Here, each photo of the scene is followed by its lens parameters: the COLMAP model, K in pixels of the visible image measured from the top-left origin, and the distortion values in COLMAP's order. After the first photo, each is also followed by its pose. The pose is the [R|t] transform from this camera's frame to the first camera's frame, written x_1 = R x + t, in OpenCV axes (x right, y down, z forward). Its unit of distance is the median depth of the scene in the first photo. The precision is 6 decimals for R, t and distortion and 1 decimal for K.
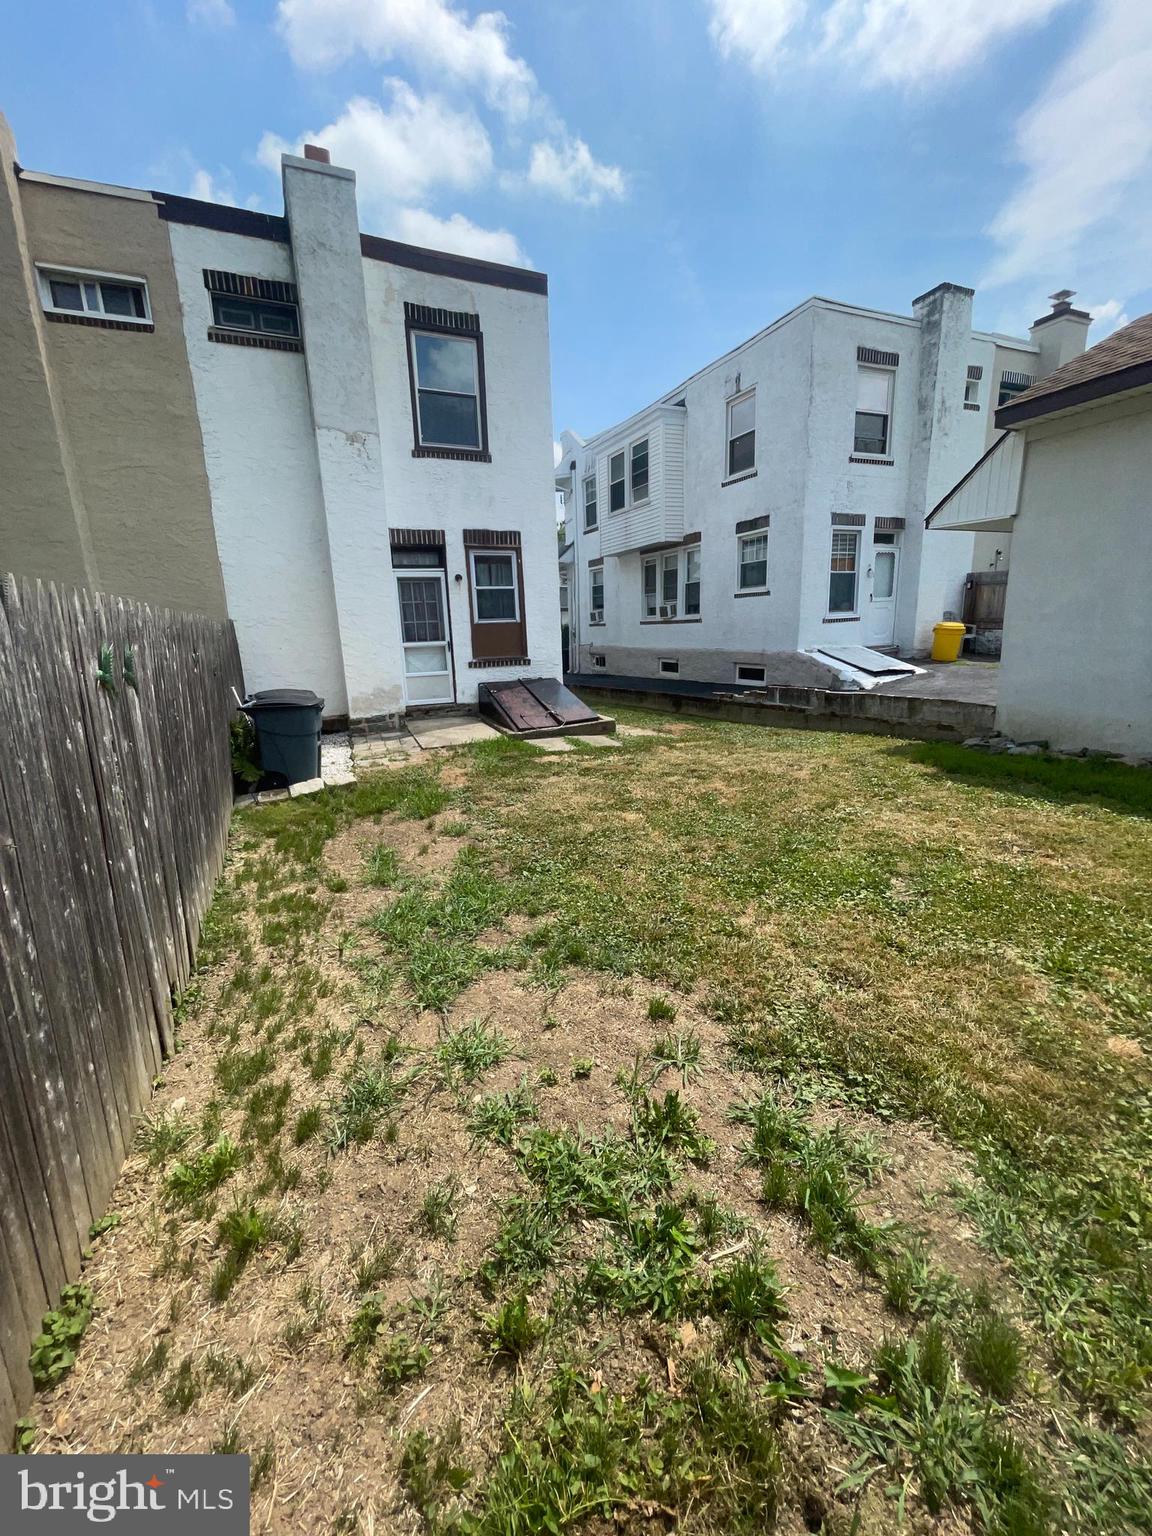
lens RADIAL K [[617.9, 0, 570.8], [0, 617.9, 761.4], [0, 0, 1]] dist [-0.000199, -0.000019]
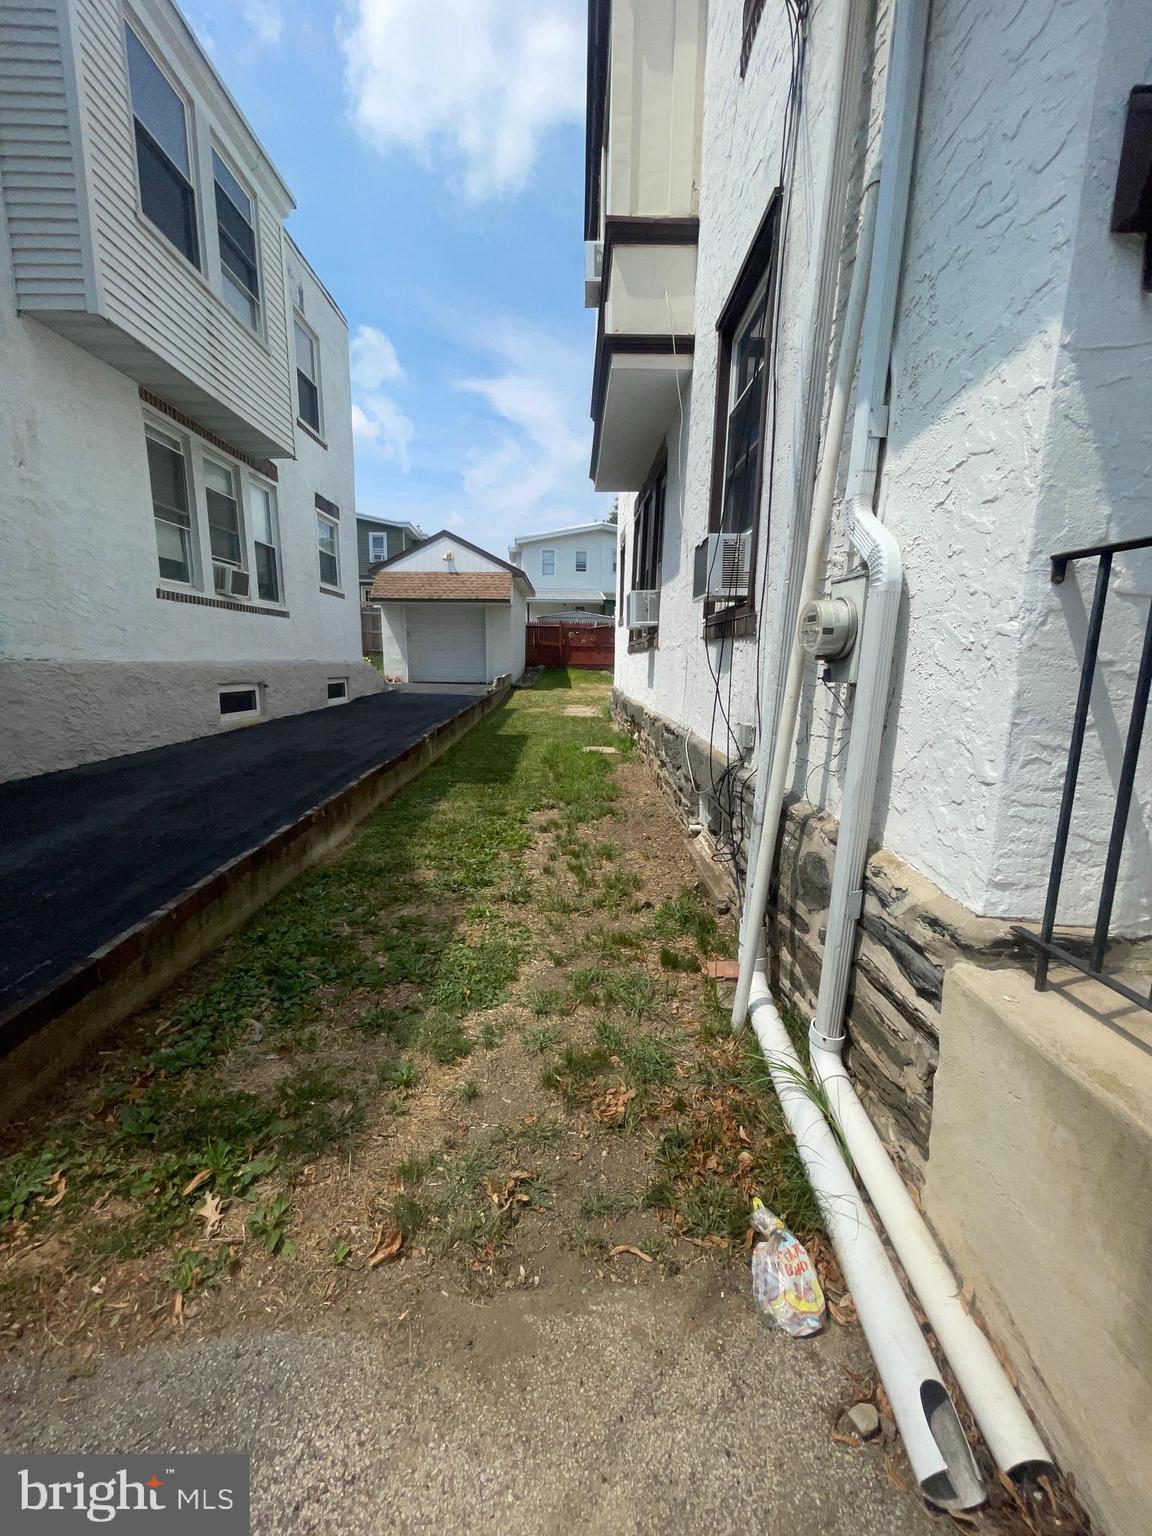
lens RADIAL K [[617.9, 0, 578.9], [0, 617.9, 773.3], [0, 0, 1]] dist [-0.000199, -0.000019]
pose [[-0.919382, -0.044343, 0.390859, -0.274538], [0.104984, 0.929926, 0.352443, -0.244636], [-0.379099, 0.365064, -0.850302, 1.343674]]
